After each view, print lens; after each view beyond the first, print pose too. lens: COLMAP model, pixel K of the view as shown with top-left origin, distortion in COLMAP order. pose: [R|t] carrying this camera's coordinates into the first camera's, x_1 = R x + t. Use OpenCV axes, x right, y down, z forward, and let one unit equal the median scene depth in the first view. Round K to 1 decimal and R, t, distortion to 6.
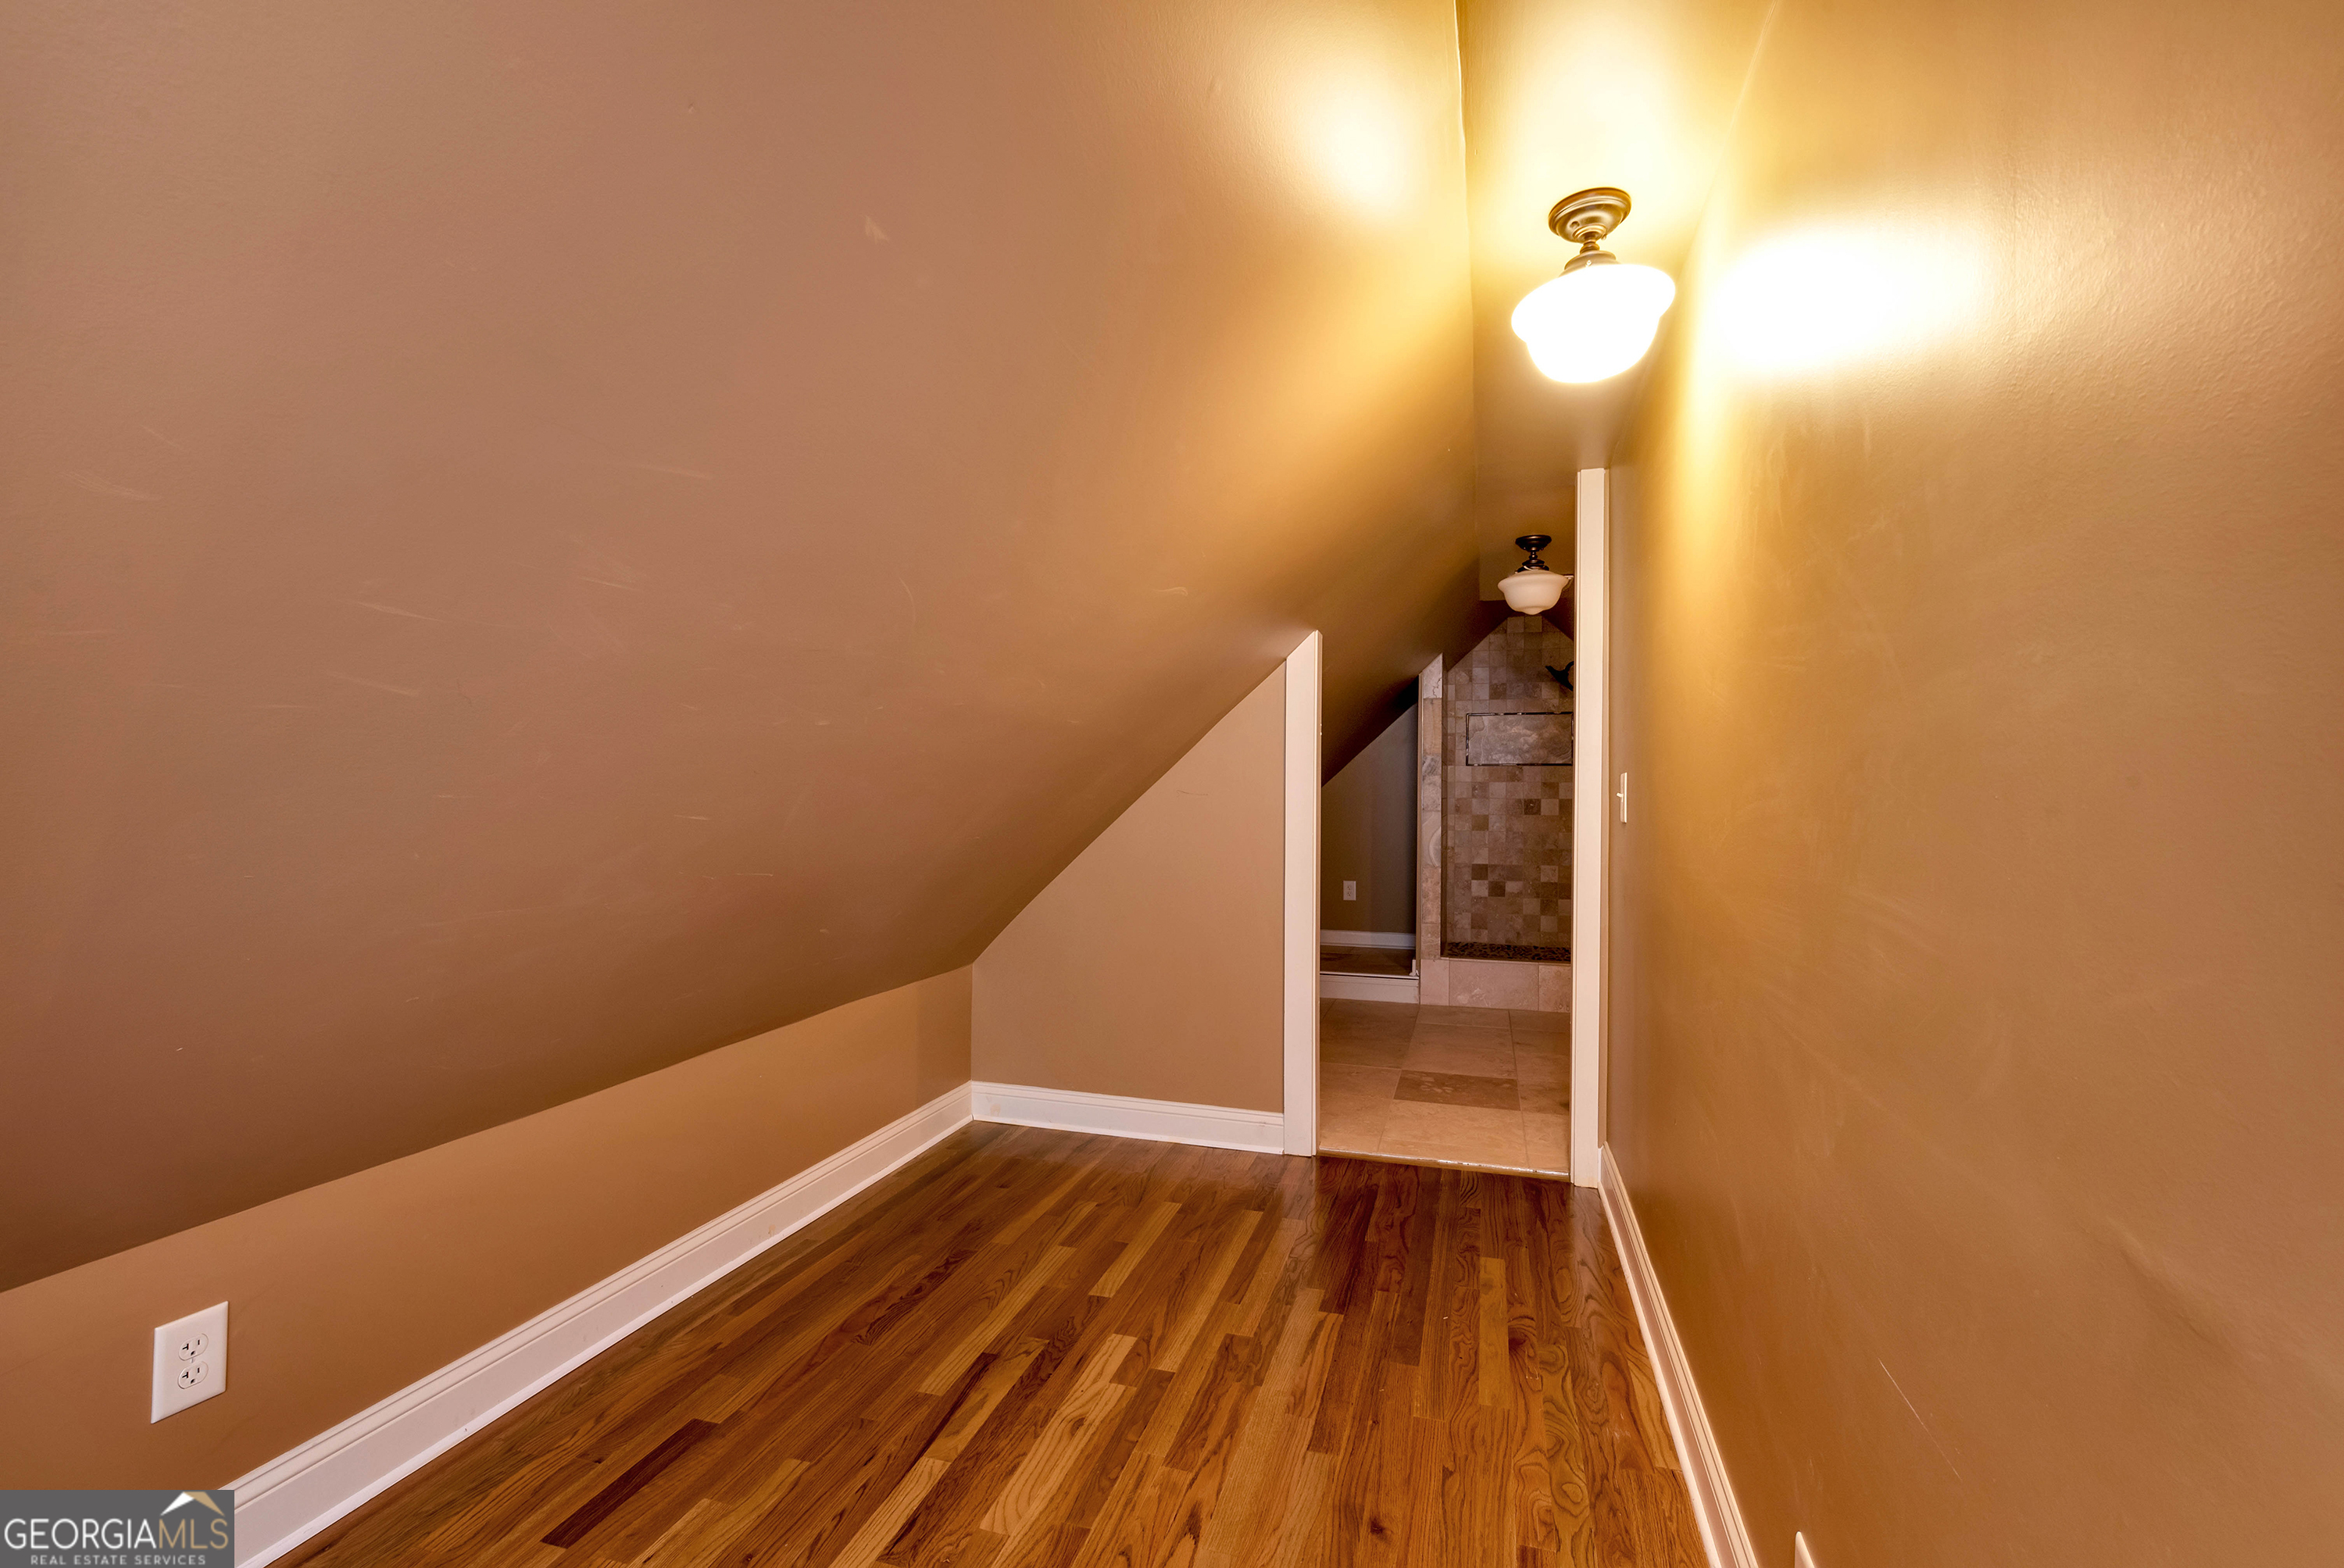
lens RADIAL K [[1013.7, 0, 1171.2], [0, 1013.7, 796.7], [0, 0, 1]] dist [0.003054, 0.000059]
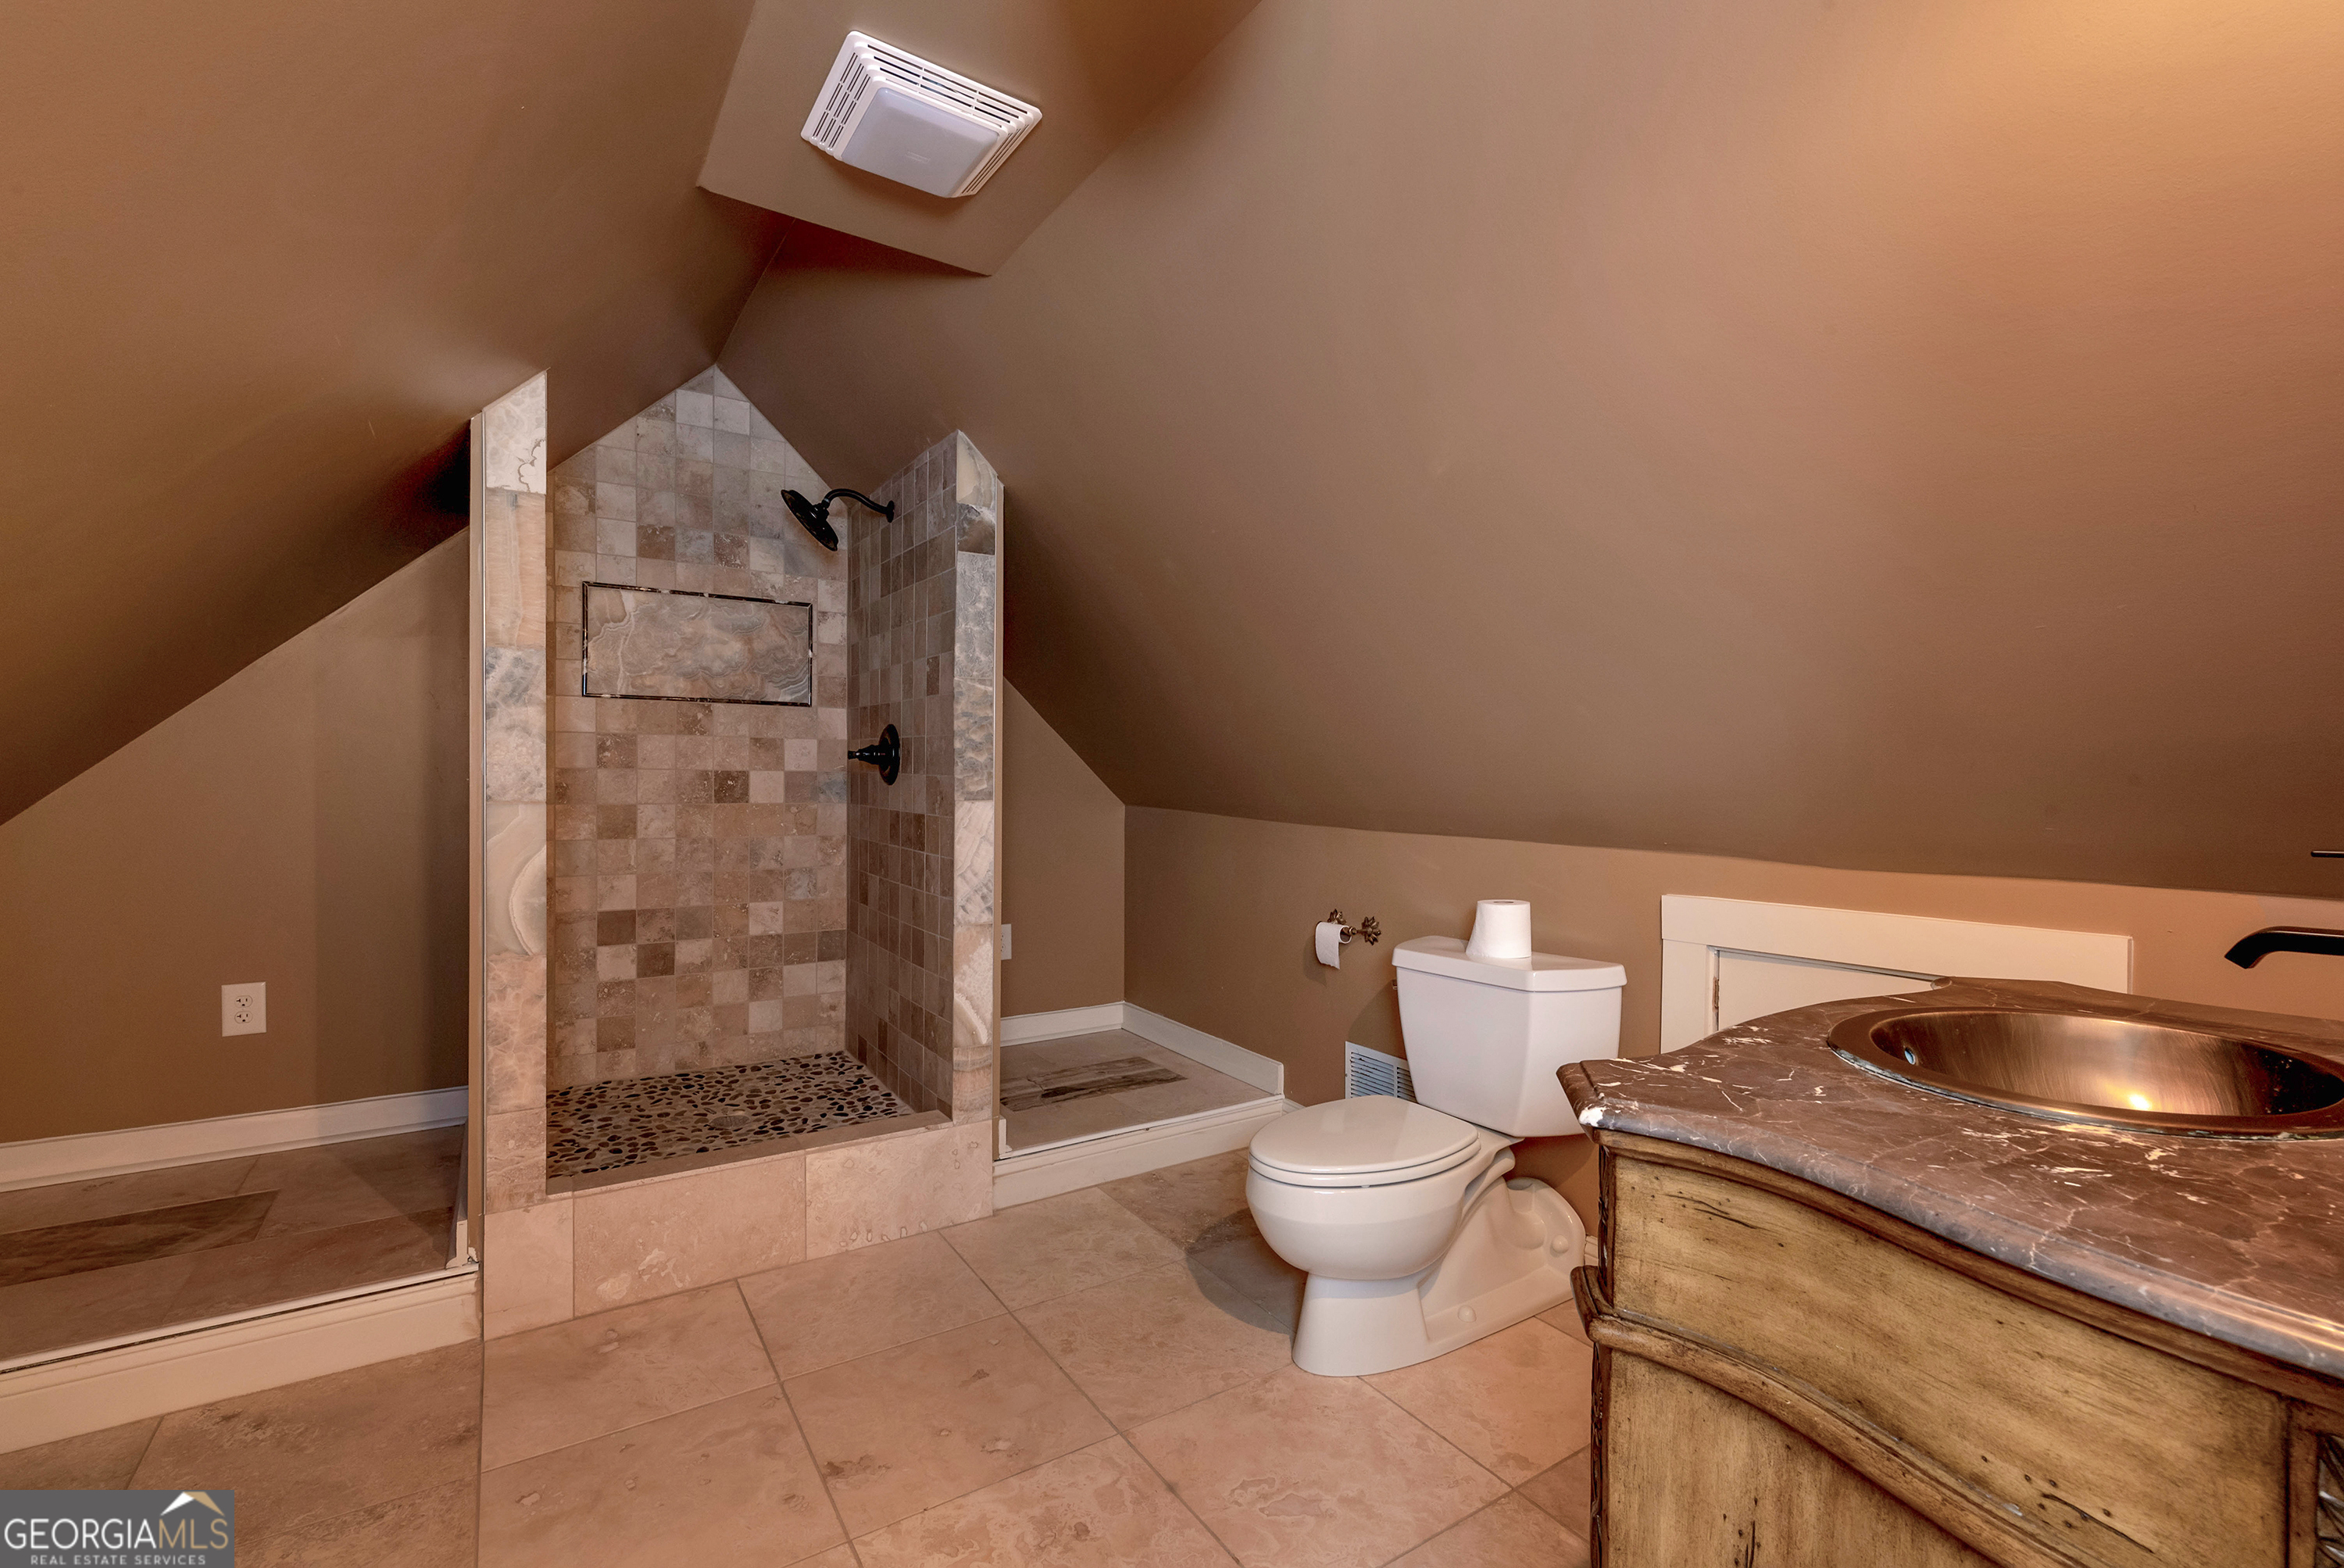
lens RADIAL K [[1013.7, 0, 1173.9], [0, 1013.7, 795.0], [0, 0, 1]] dist [0.003054, 0.000059]
pose [[0.637271, -0.012875, 0.770533, 0.110938], [-0.007697, 0.999704, 0.023070, 0.000862], [-0.770602, -0.020632, 0.636983, 0.515066]]
